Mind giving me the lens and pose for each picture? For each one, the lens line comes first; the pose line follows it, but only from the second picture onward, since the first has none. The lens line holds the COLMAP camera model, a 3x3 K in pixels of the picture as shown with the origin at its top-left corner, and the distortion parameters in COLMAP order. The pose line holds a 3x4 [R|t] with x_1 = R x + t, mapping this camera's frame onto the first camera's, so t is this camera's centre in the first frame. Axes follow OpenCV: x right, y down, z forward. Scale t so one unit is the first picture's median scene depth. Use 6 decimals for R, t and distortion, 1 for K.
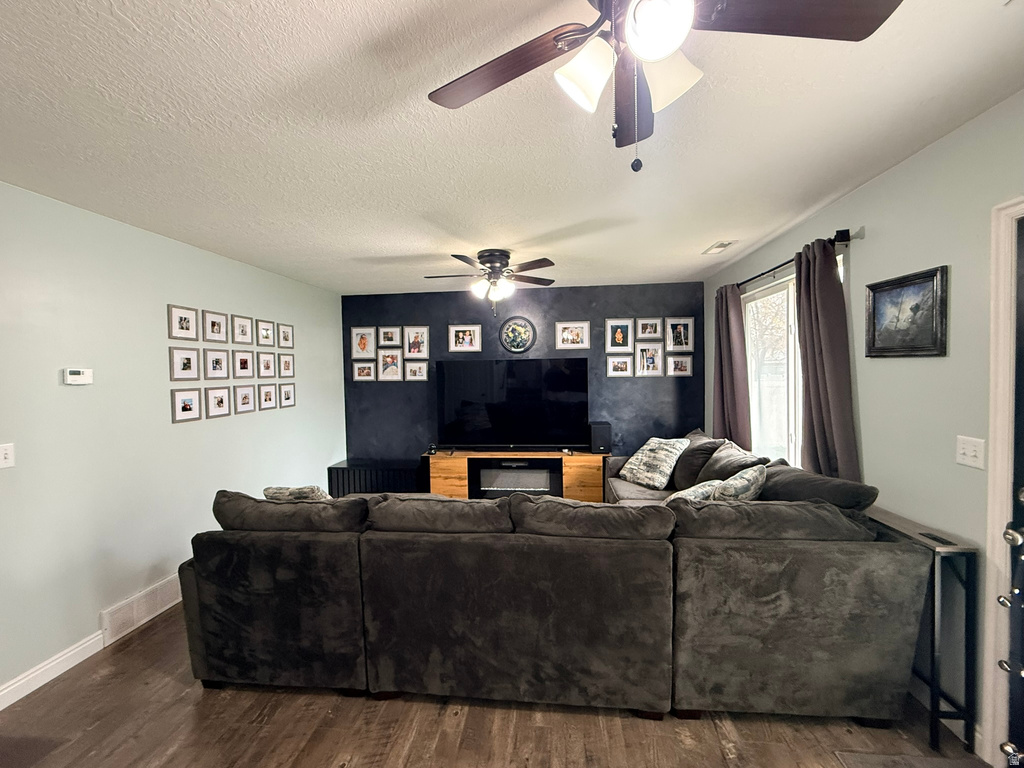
lens RADIAL K [[407.7, 0, 512.0], [0, 407.7, 384.0], [0, 0, 1]] dist [0.002831, 0.000252]
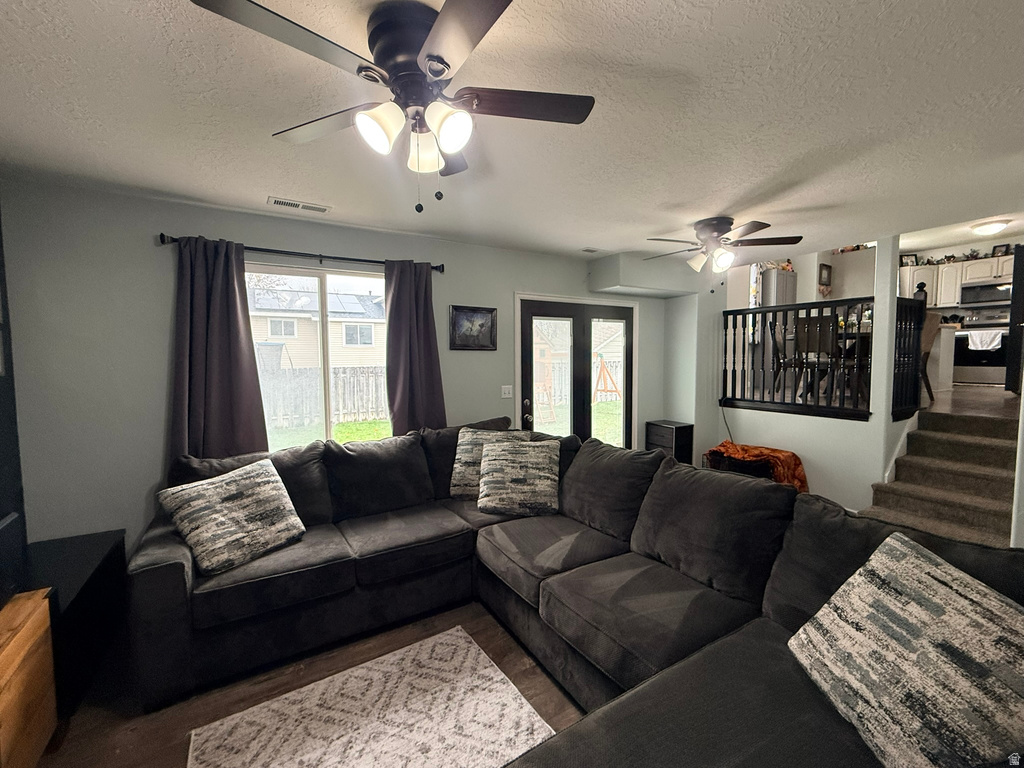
lens RADIAL K [[412.7, 0, 512.0], [0, 412.7, 384.0], [0, 0, 1]] dist [-0.015967, 0.000041]
pose [[-0.576080, -0.030057, 0.816841, -0.651666], [0.047008, 0.996452, 0.069818, -0.034169], [-0.816041, 0.078619, -0.572623, 1.859059]]
